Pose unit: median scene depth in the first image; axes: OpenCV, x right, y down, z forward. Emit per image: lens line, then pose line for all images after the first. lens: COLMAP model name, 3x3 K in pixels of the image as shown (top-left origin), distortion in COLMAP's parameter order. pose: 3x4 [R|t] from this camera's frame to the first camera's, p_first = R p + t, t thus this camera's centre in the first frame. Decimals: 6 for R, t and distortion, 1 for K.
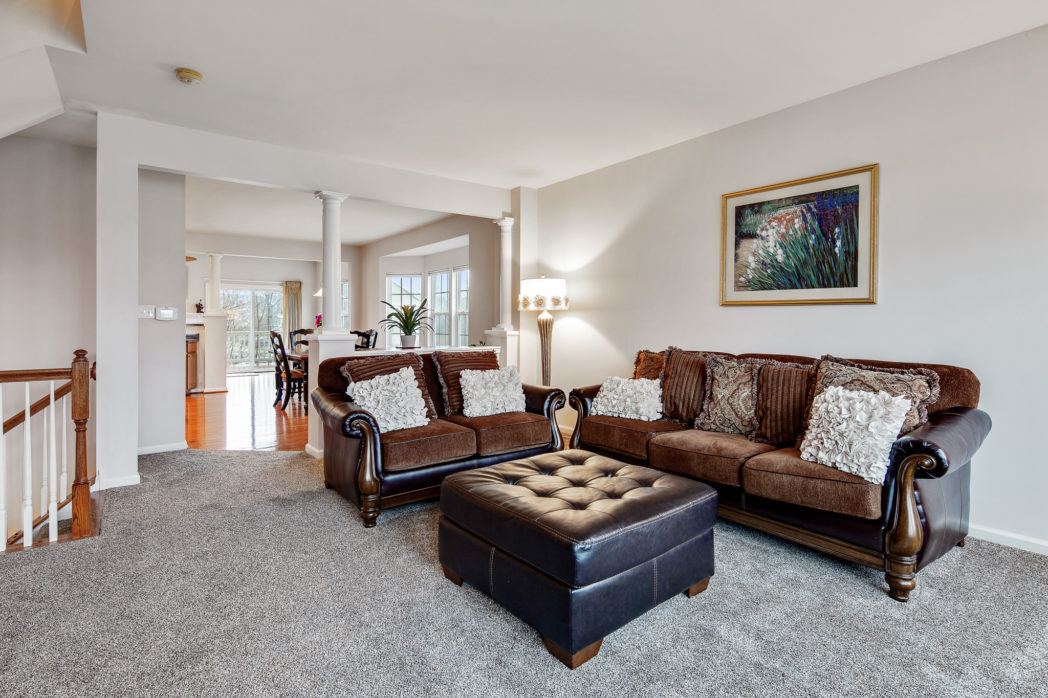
lens RADIAL K [[519.7, 0, 533.0], [0, 519.7, 324.2], [0, 0, 1]] dist [0.008414, -0.004415]
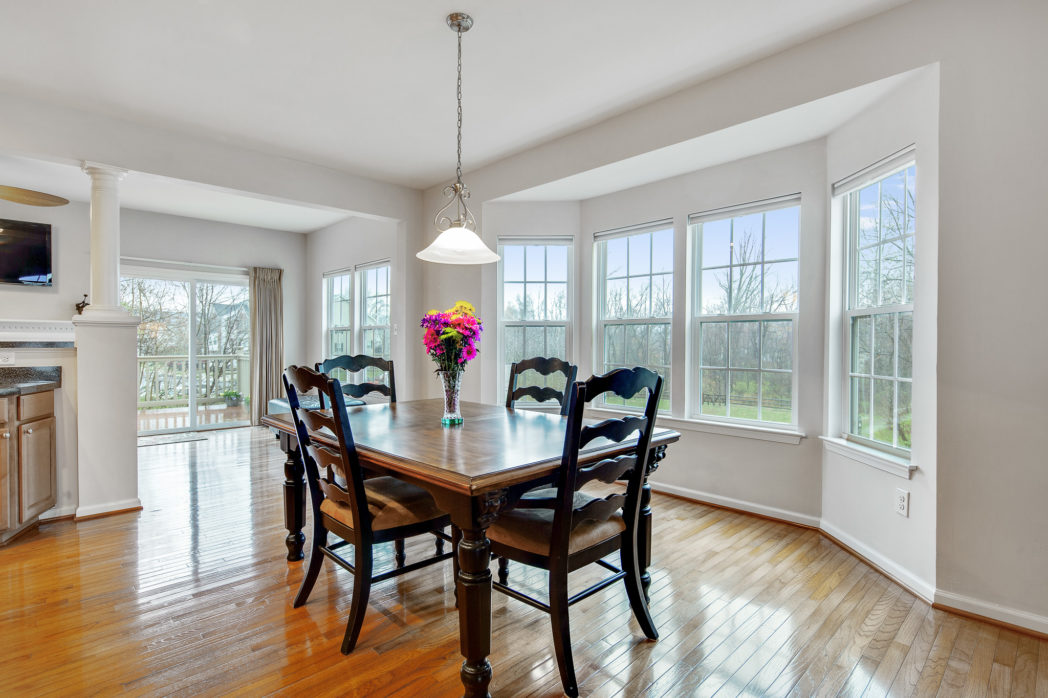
lens RADIAL K [[519.7, 0, 526.0], [0, 519.7, 351.5], [0, 0, 1]] dist [0.008414, -0.004415]
pose [[0.995213, 0.002846, 0.097691, -0.476282], [-0.003932, 0.999933, 0.010928, 0.001424], [-0.097653, -0.011260, 0.995157, 0.824791]]
